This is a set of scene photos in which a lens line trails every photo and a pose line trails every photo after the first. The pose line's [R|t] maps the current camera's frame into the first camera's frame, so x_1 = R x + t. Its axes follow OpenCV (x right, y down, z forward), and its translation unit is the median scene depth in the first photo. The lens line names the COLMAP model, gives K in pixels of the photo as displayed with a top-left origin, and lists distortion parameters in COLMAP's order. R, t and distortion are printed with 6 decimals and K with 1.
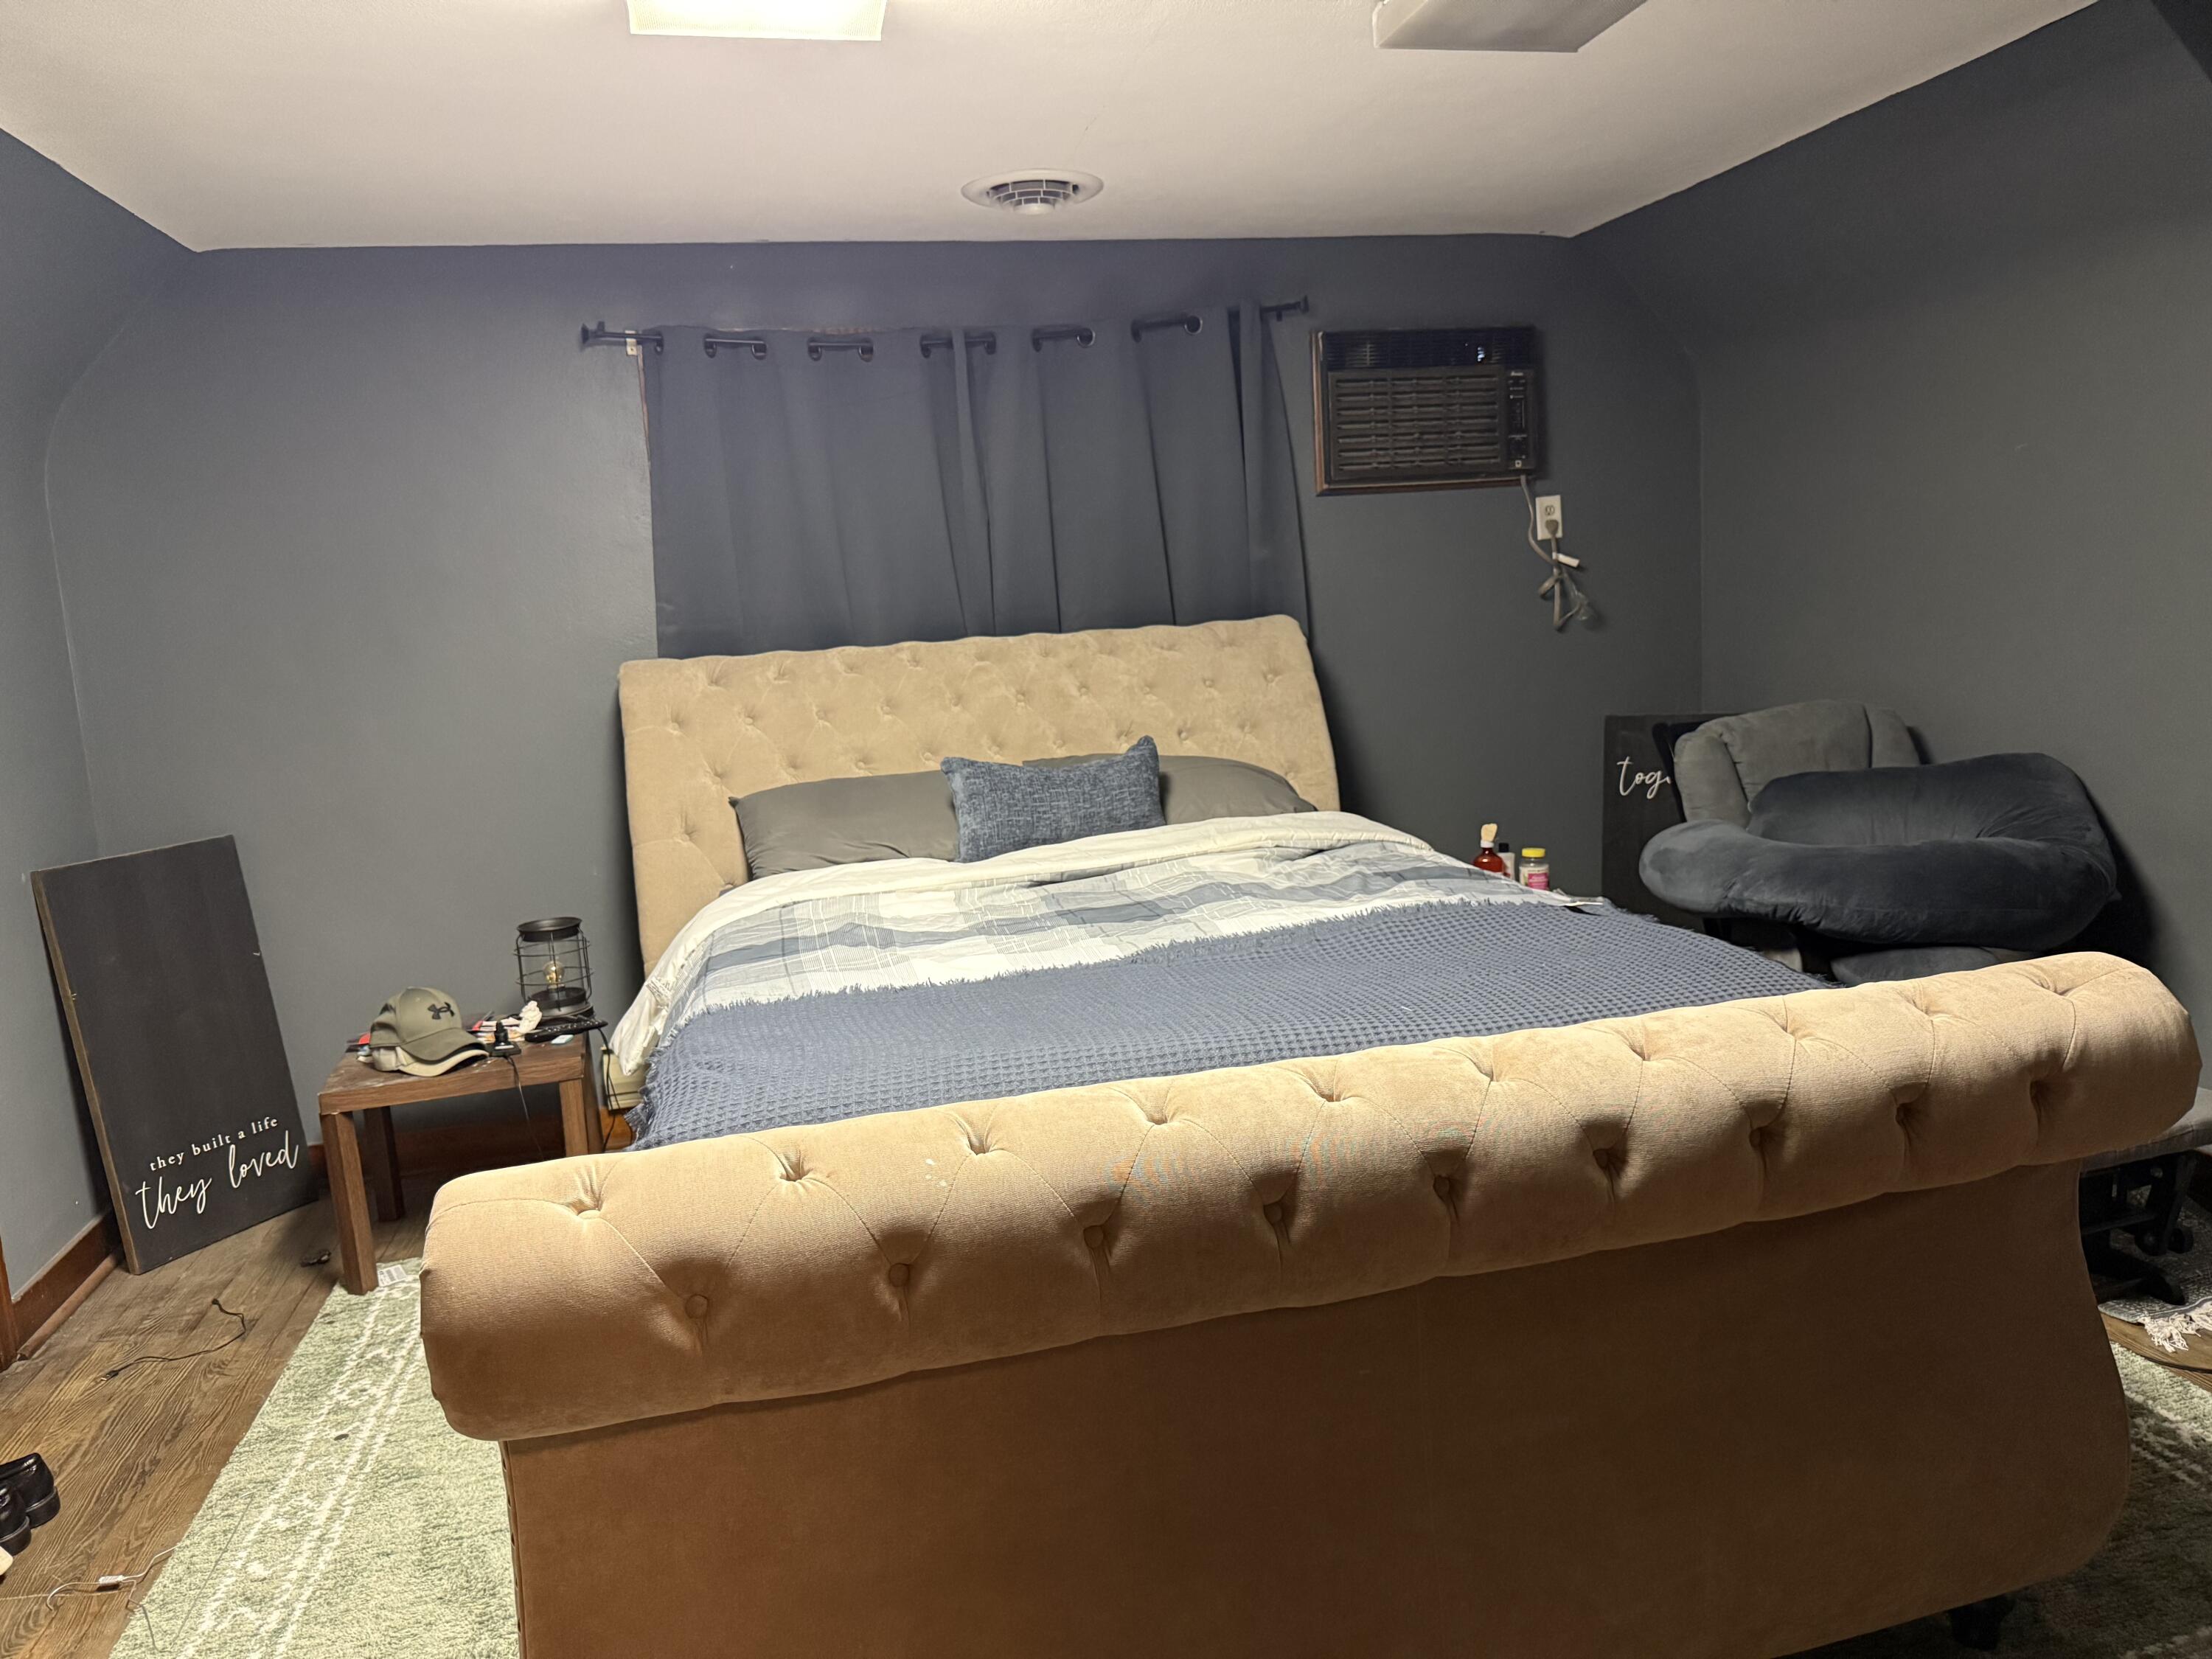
lens RADIAL K [[1541.9, 0, 1106.0], [0, 1541.9, 829.5], [0, 0, 1]] dist [0.088455, -0.090805]
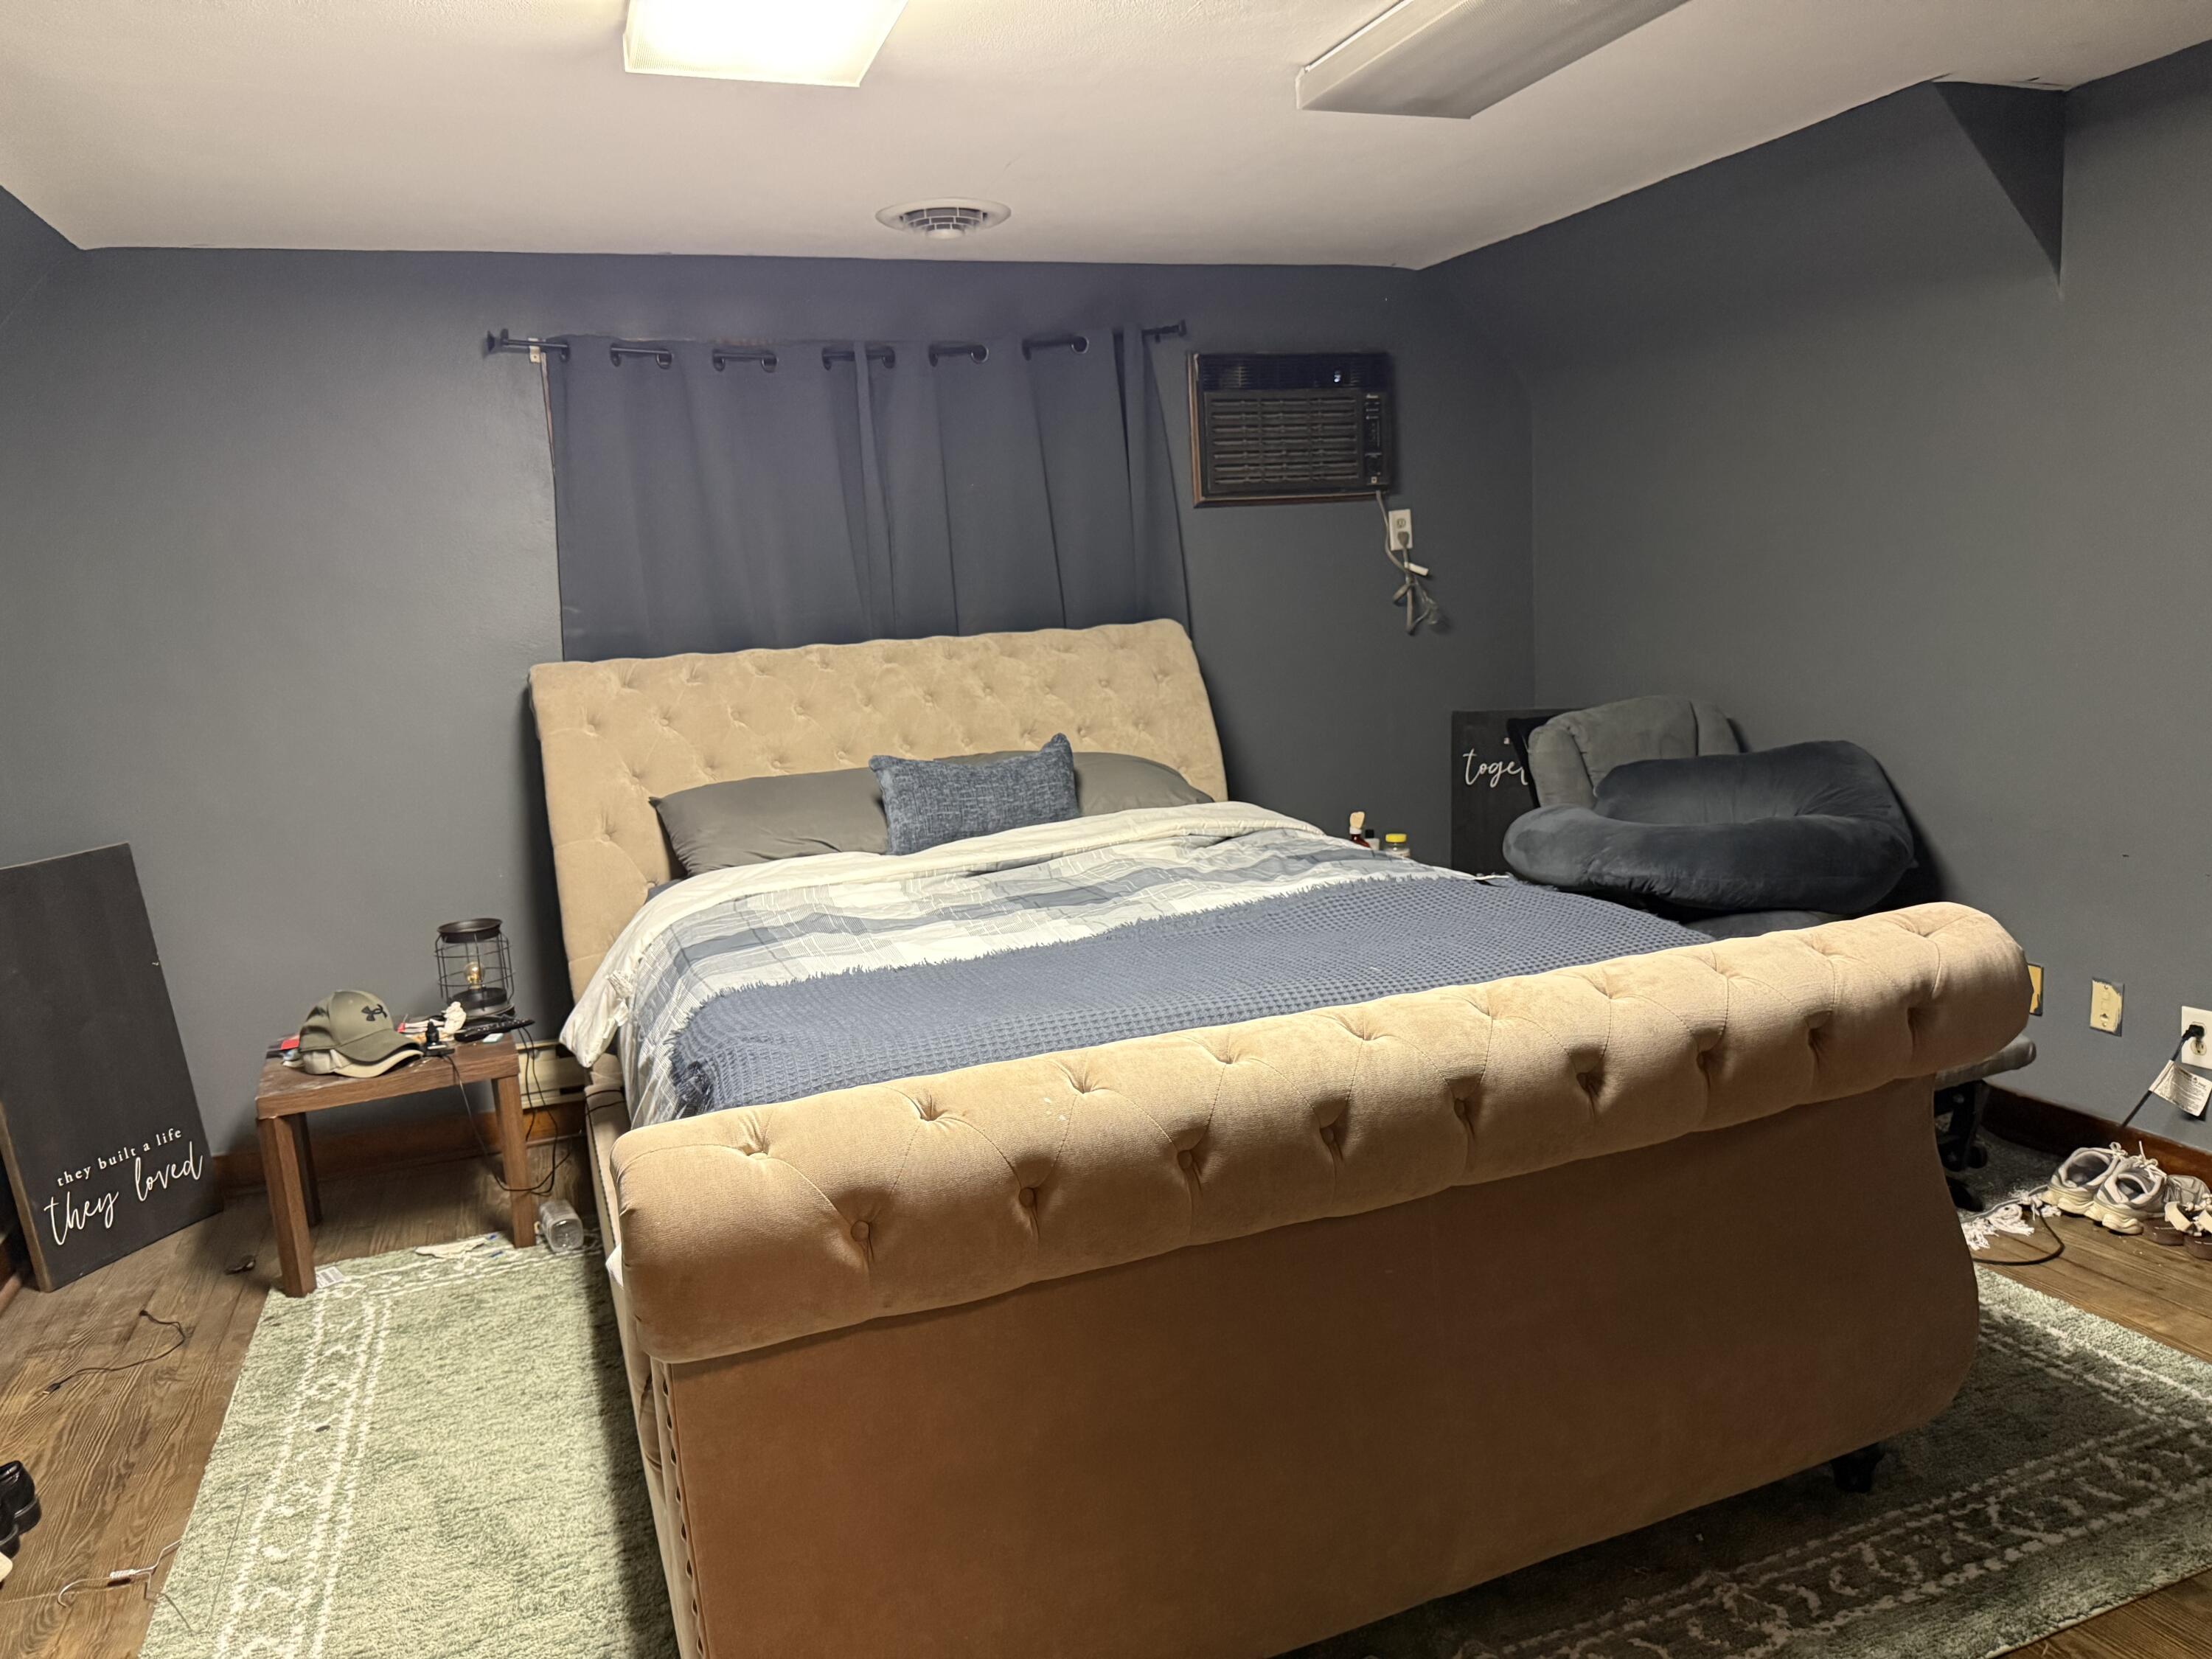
lens RADIAL K [[1535.5, 0, 1106.0], [0, 1535.5, 829.5], [0, 0, 1]] dist [0.107867, -0.109241]
pose [[0.991438, -0.017177, 0.129443, -0.088224], [0.017016, 0.999852, 0.002347, 0.003869], [-0.129464, -0.000125, 0.991584, -0.061293]]
